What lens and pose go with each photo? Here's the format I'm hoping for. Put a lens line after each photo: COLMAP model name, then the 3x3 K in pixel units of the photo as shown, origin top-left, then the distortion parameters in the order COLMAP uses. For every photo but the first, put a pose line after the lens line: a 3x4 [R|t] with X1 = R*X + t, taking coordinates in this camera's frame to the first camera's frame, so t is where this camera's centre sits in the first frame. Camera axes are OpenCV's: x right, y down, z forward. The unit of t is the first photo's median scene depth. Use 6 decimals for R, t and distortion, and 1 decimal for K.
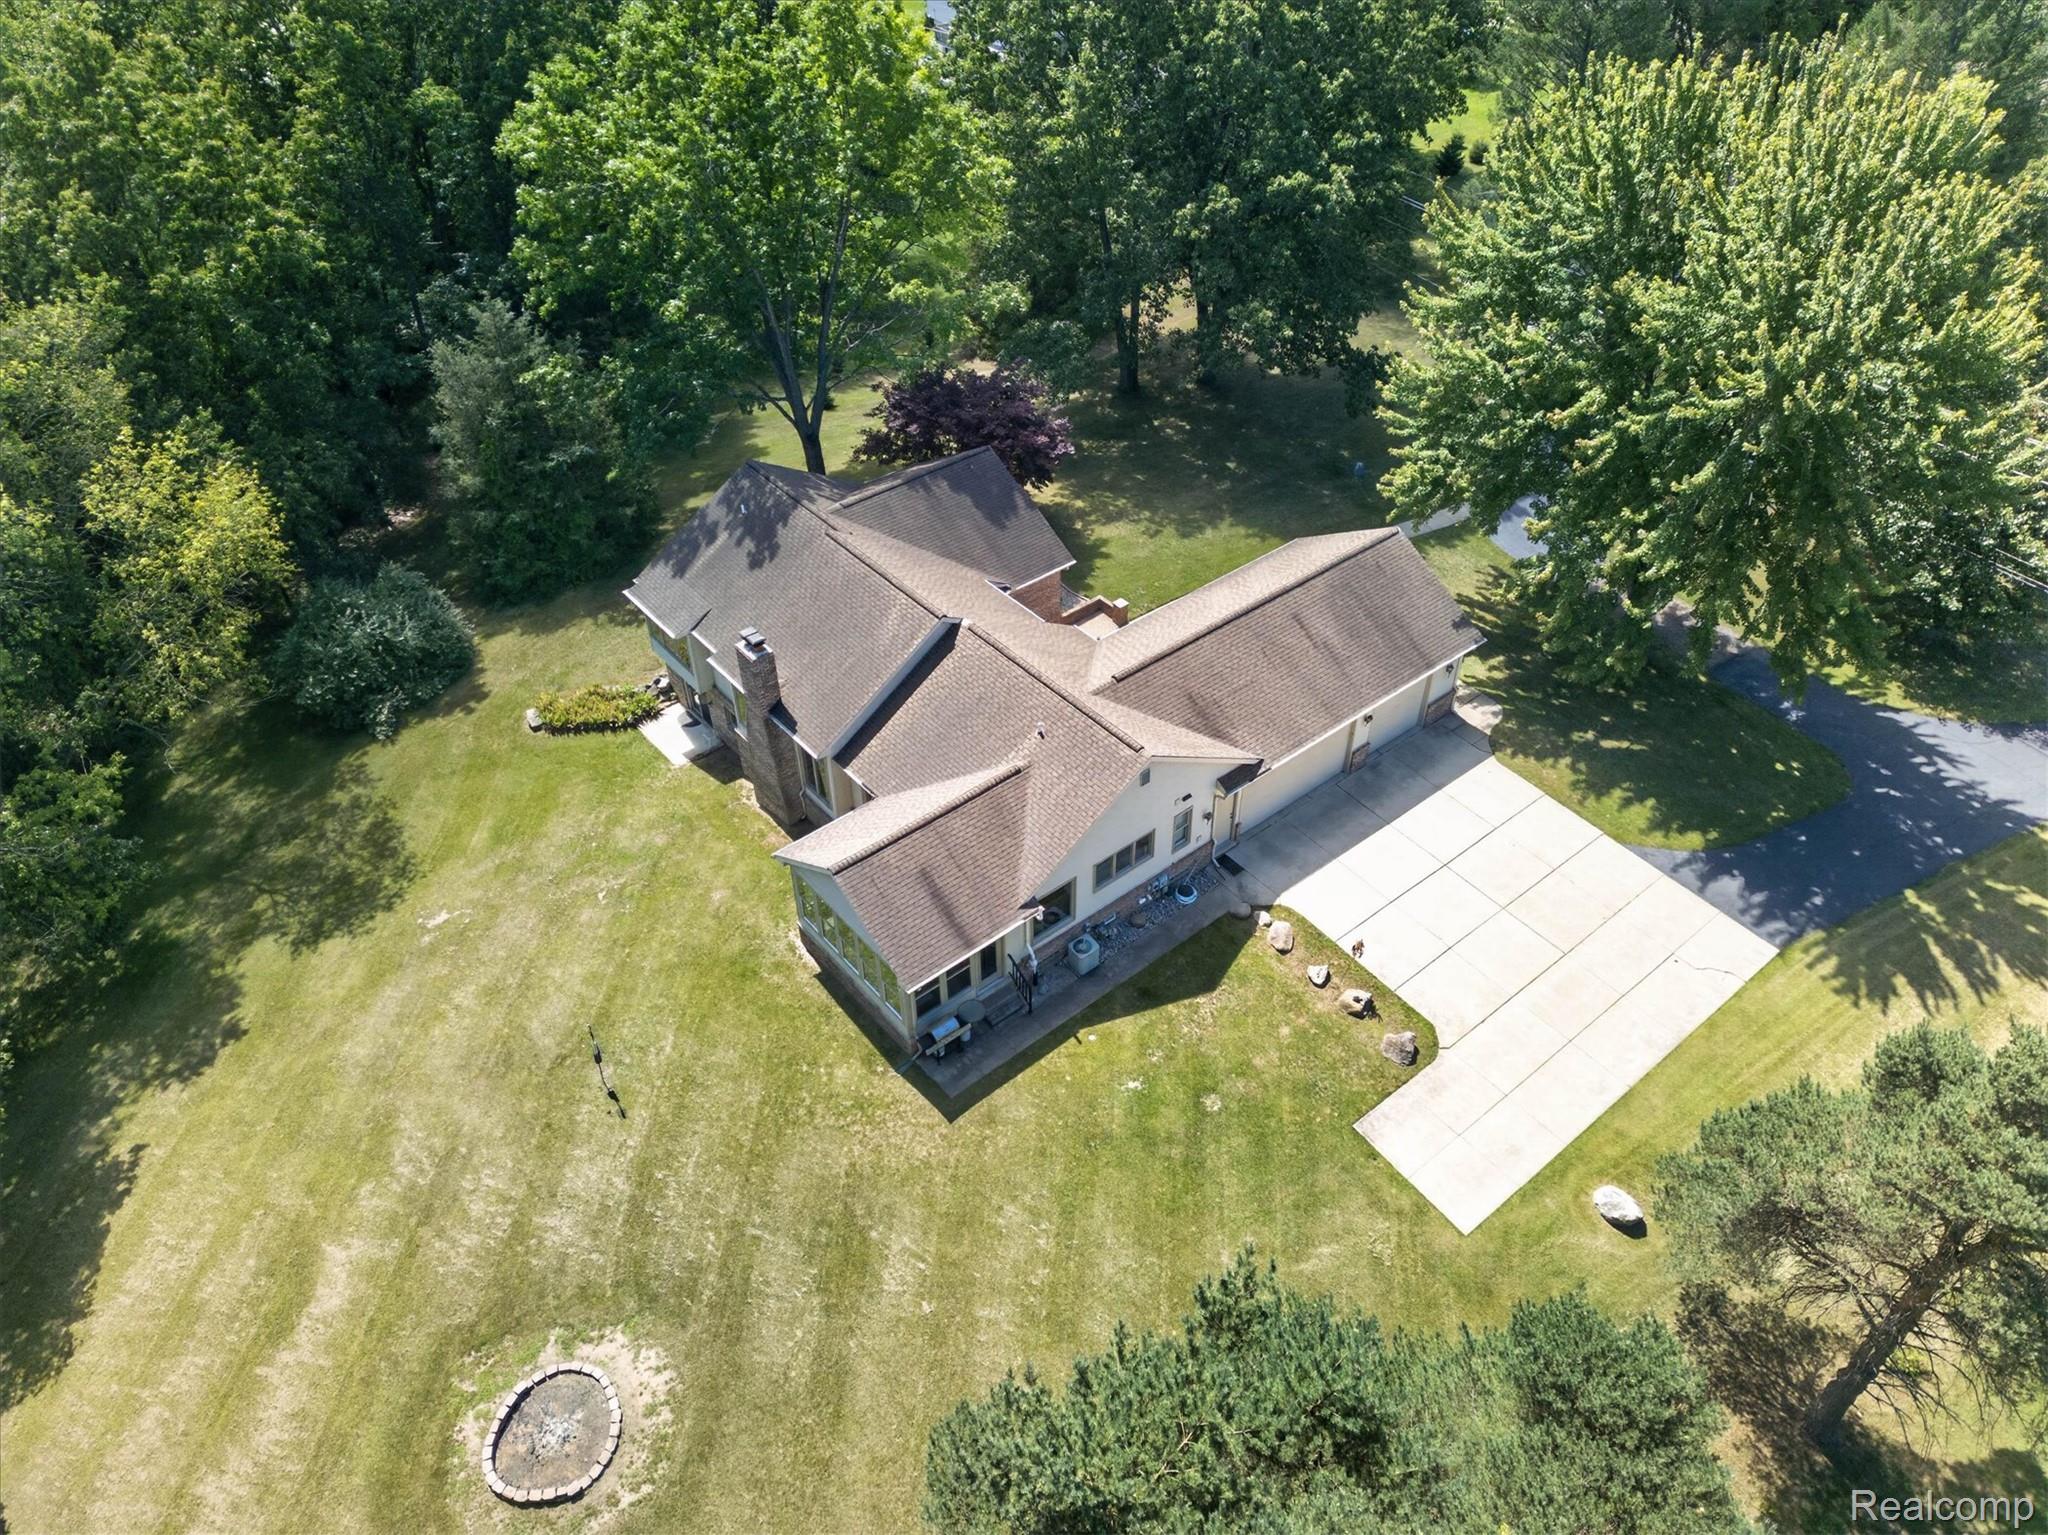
lens RADIAL K [[1454.5, 0, 1024.0], [0, 1454.5, 767.5], [0, 0, 1]] dist [0.000690, -0.005106]
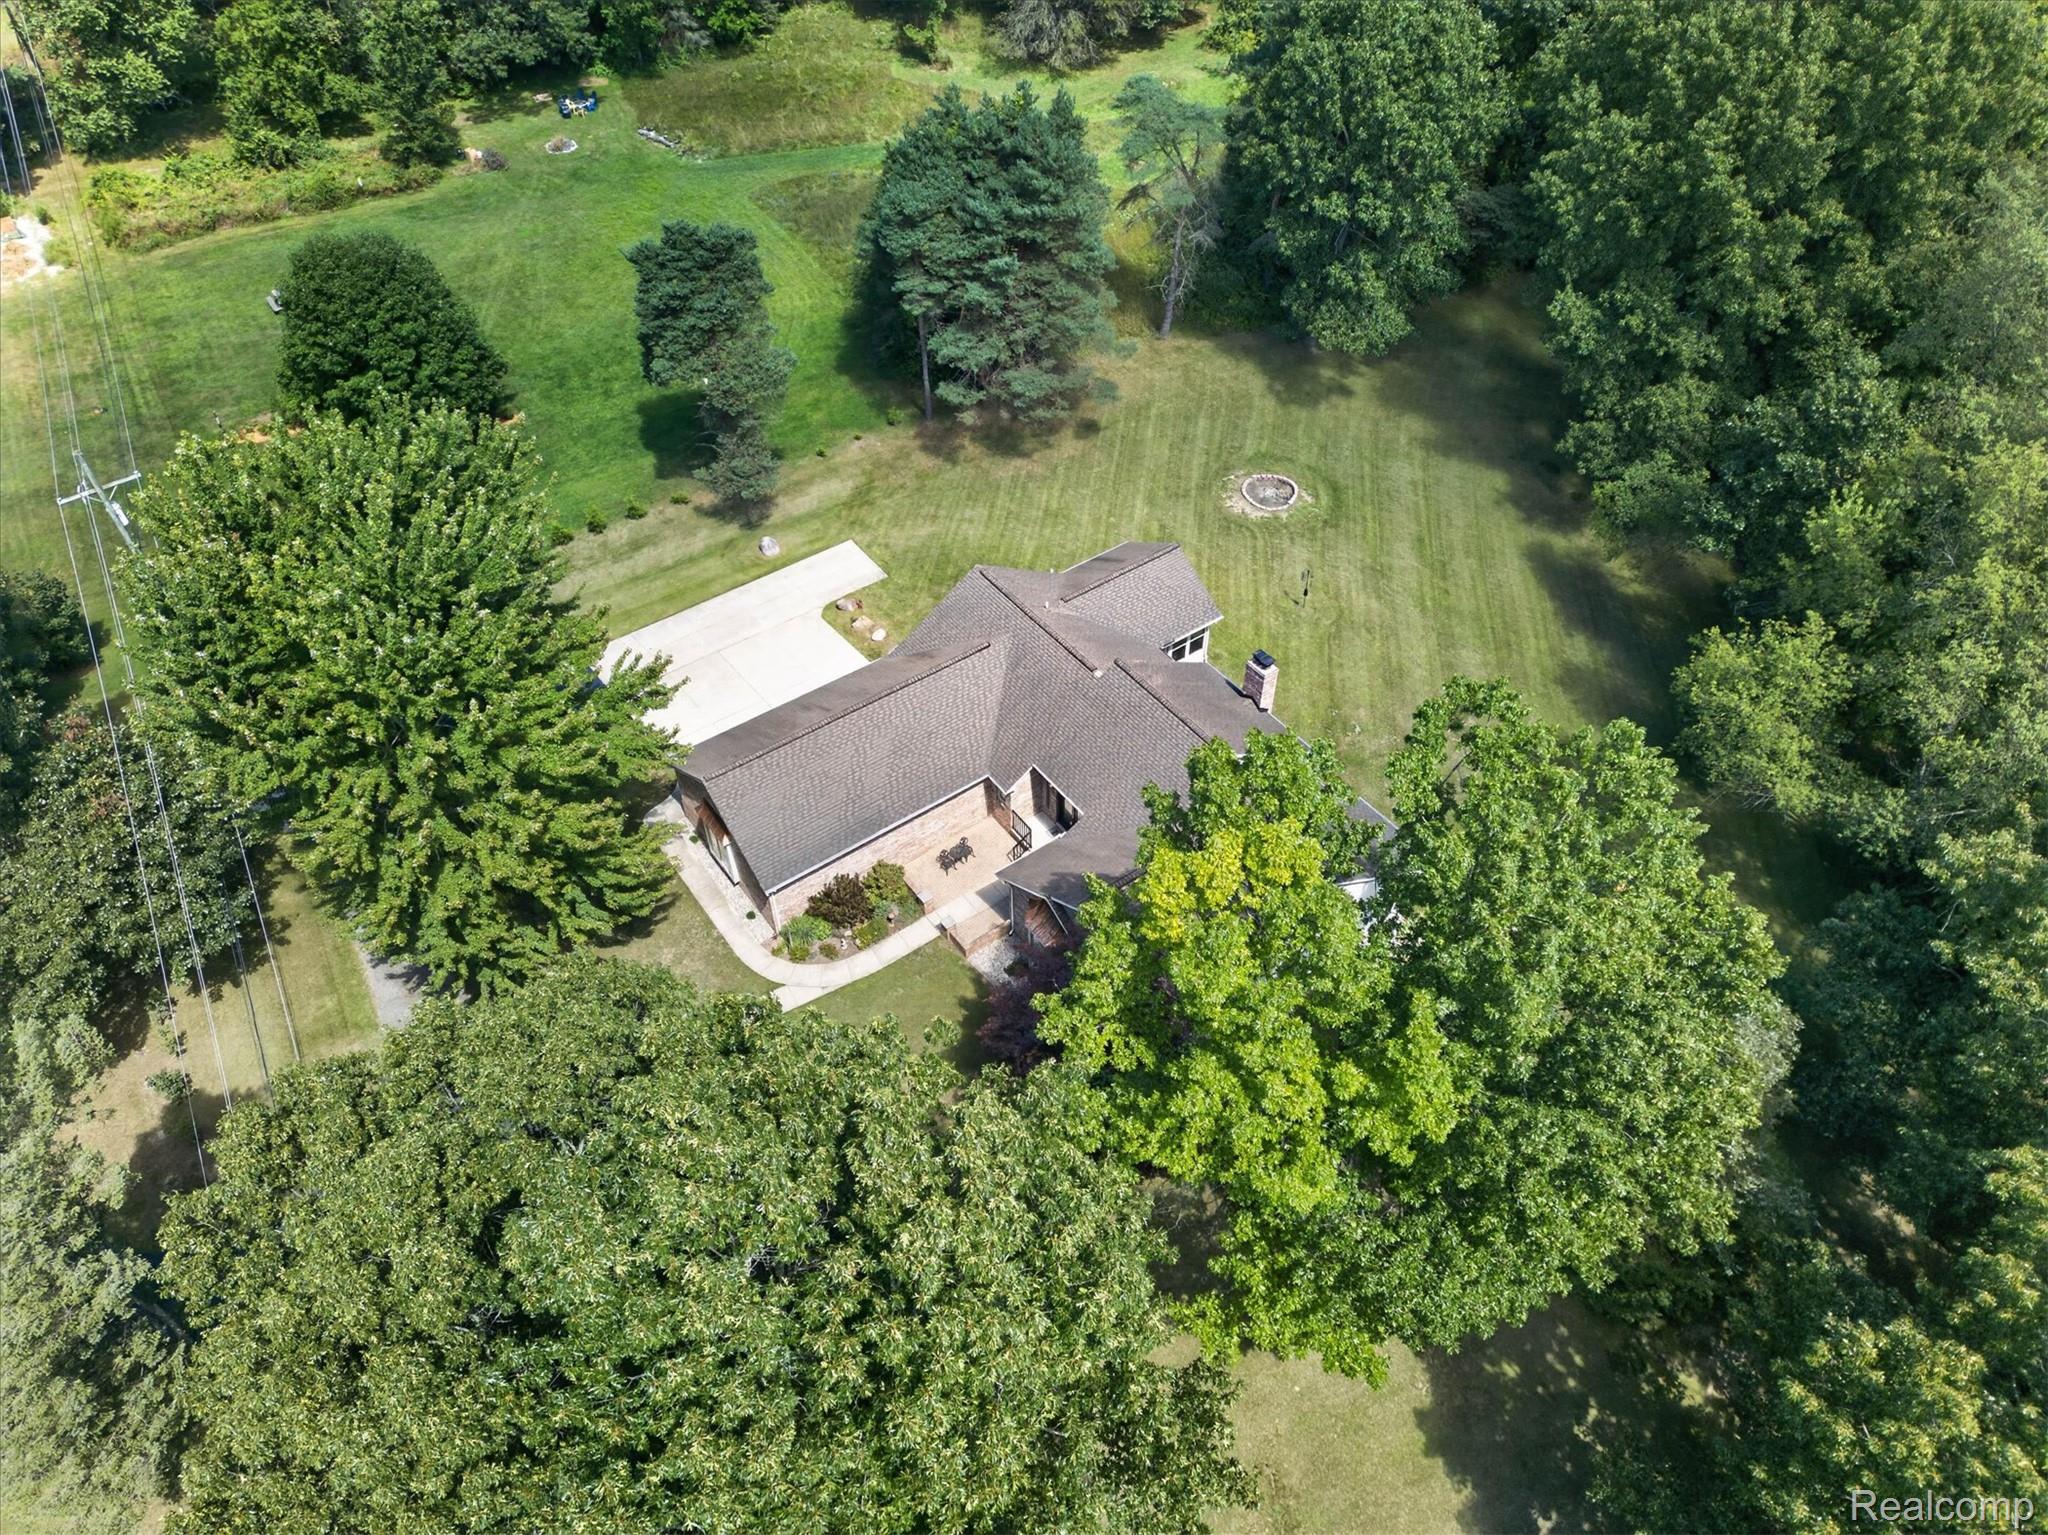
lens RADIAL K [[1454.5, 0, 1024.0], [0, 1454.5, 767.5], [0, 0, 1]] dist [0.000690, -0.005106]
pose [[-0.999430, -0.014105, 0.030670, -0.006500], [0.030254, 0.028820, 0.999127, -1.531891], [-0.014977, 0.999485, -0.028377, 1.236126]]
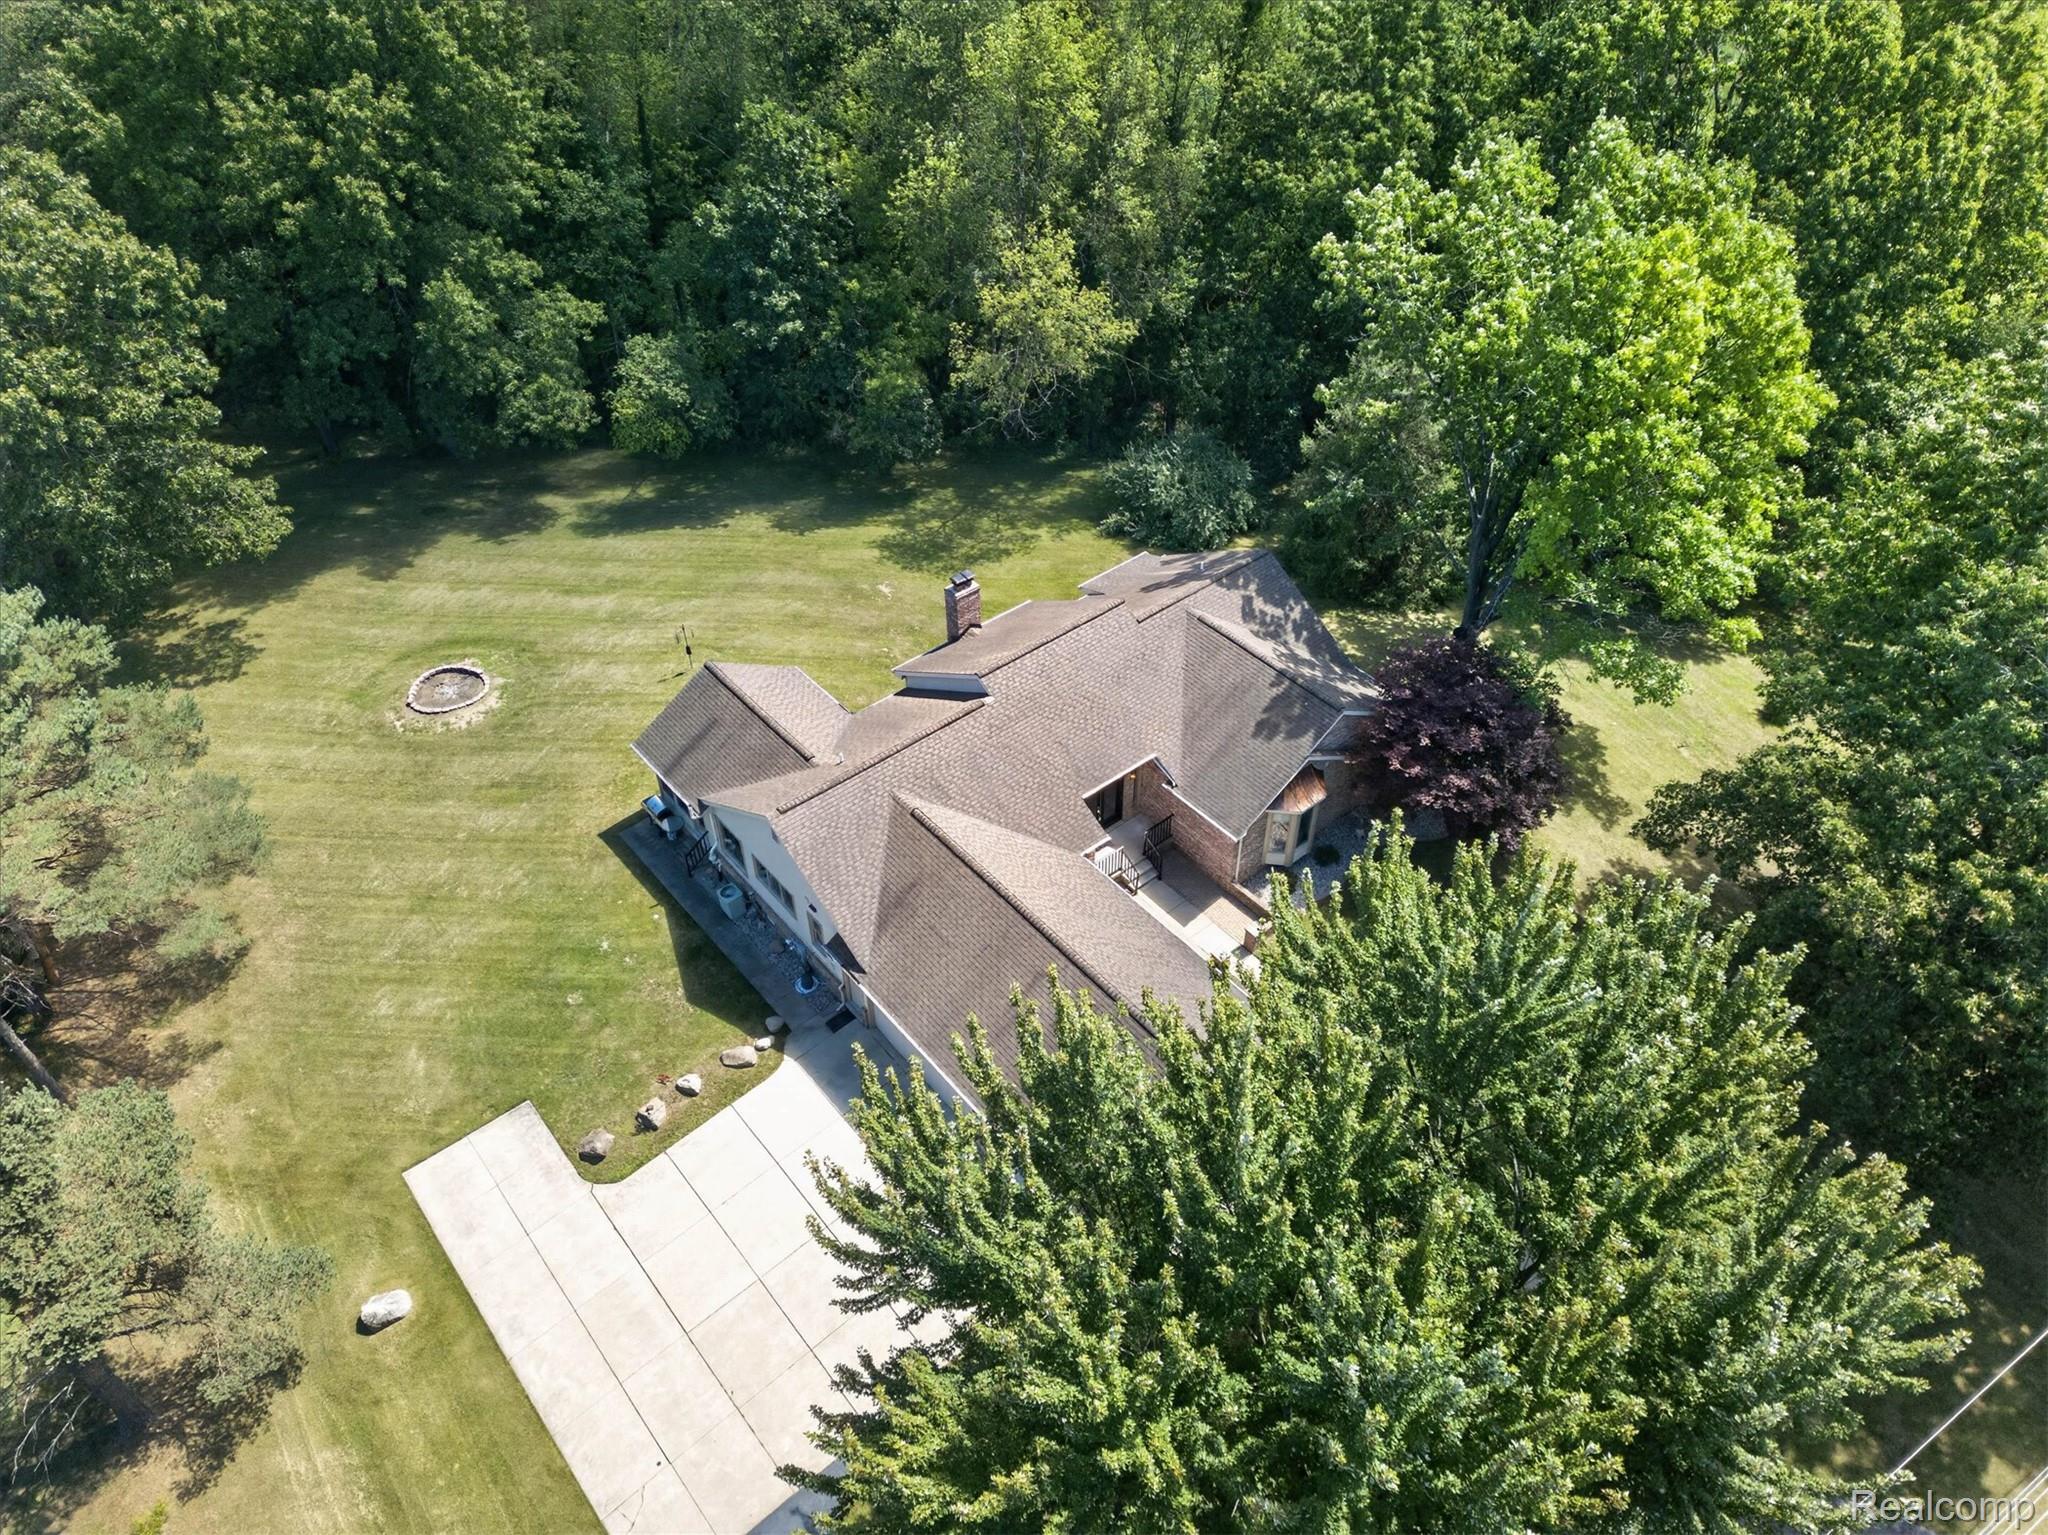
lens RADIAL K [[1454.5, 0, 1024.0], [0, 1454.5, 767.5], [0, 0, 1]] dist [0.000690, -0.005106]
pose [[0.010623, 0.693047, -0.720815, 0.824545], [-0.659596, 0.546642, 0.515863, -0.694520], [0.751545, 0.469967, 0.462938, 0.615675]]
